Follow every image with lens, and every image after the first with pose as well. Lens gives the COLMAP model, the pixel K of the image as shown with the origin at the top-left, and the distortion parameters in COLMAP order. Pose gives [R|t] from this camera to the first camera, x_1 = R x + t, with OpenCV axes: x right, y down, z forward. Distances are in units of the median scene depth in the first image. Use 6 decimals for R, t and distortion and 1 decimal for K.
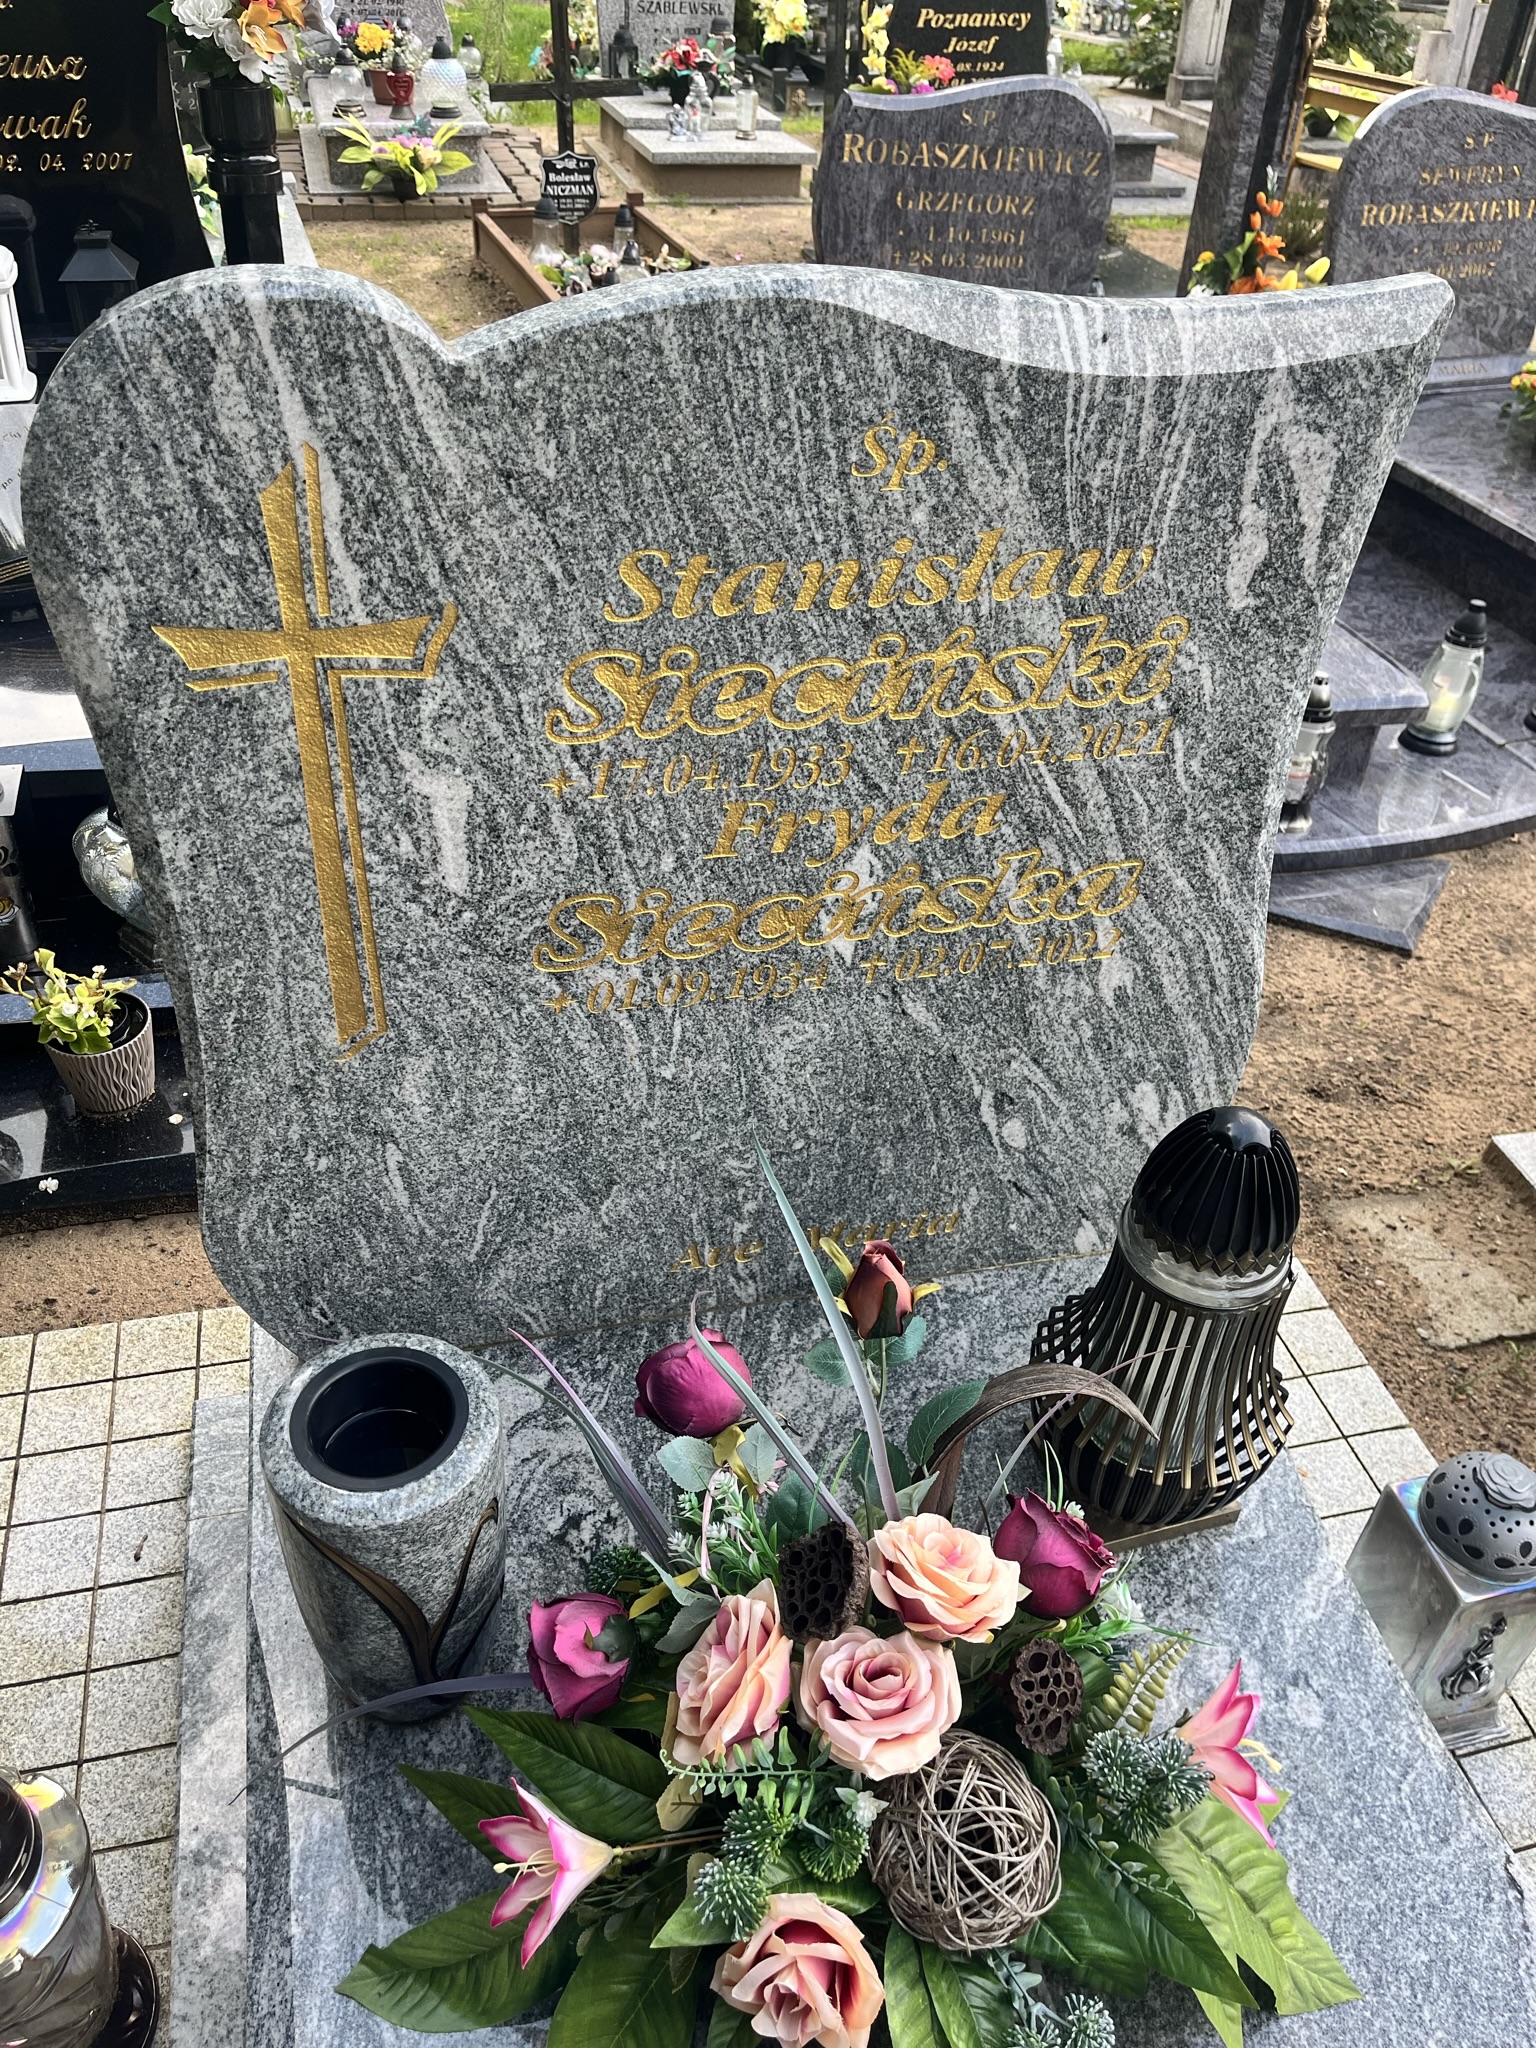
lens RADIAL K [[1546.4, 0, 758.1], [0, 1546.4, 1076.7], [0, 0, 1]] dist [0.070351, -0.108608]
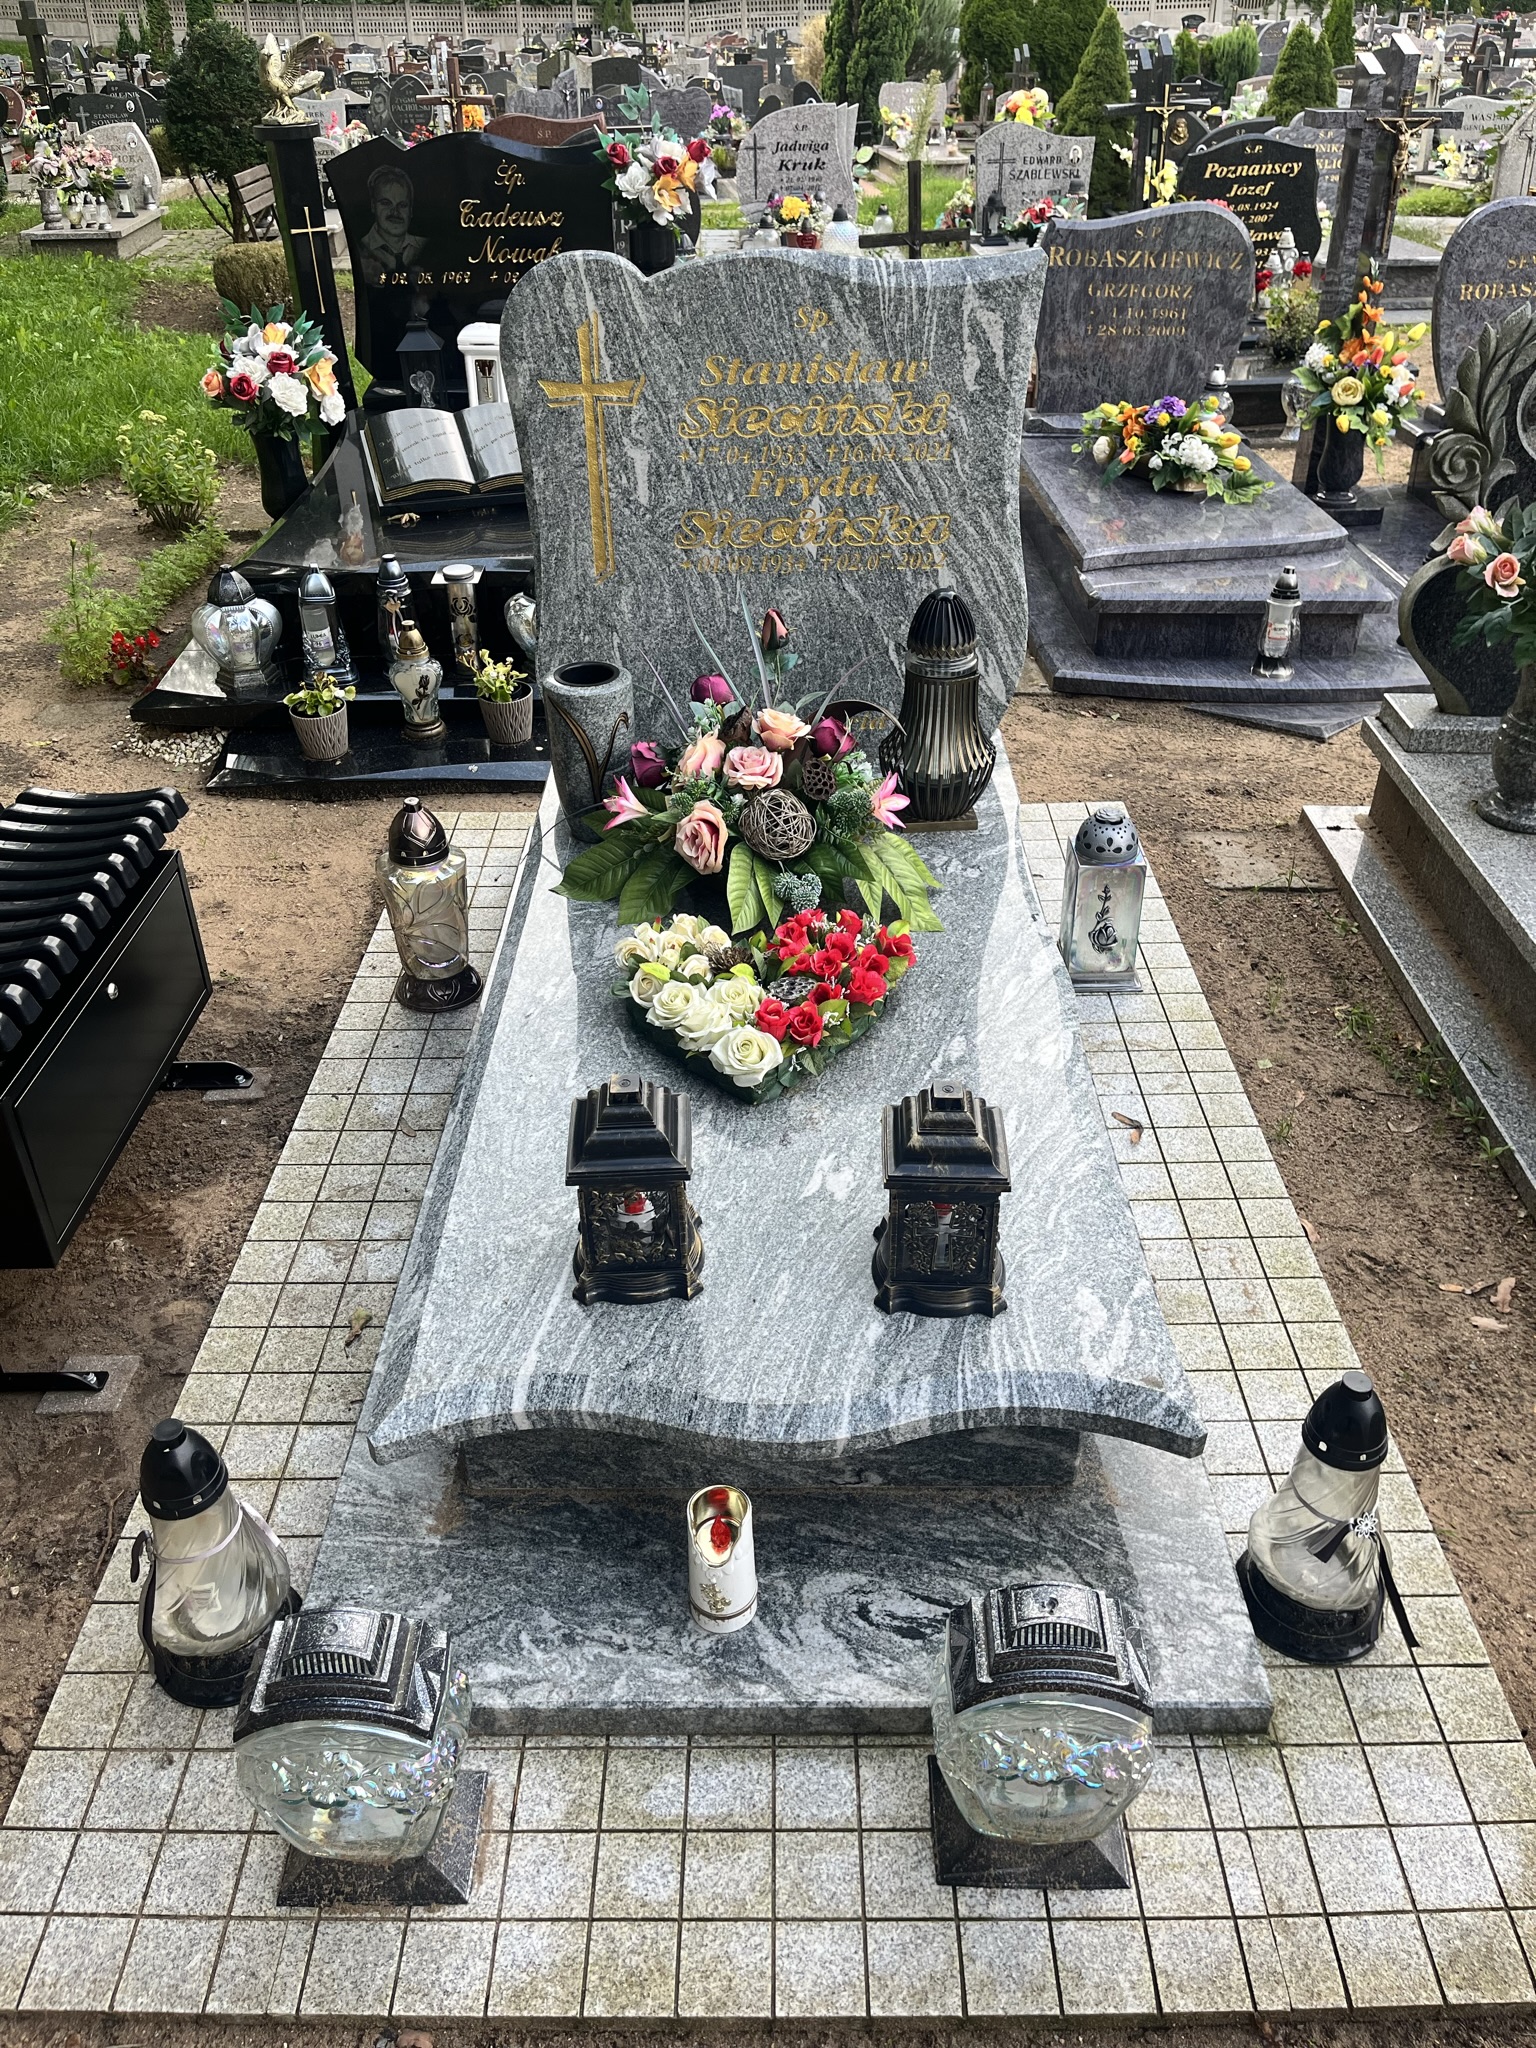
lens RADIAL K [[1532.3, 0, 778.7], [0, 1532.3, 1038.7], [0, 0, 1]] dist [0.075181, -0.109054]
pose [[0.970482, 0.076744, -0.228639, 0.649579], [-0.098776, 0.991342, -0.086512, 0.926676], [0.220020, 0.106542, 0.969660, -1.263459]]
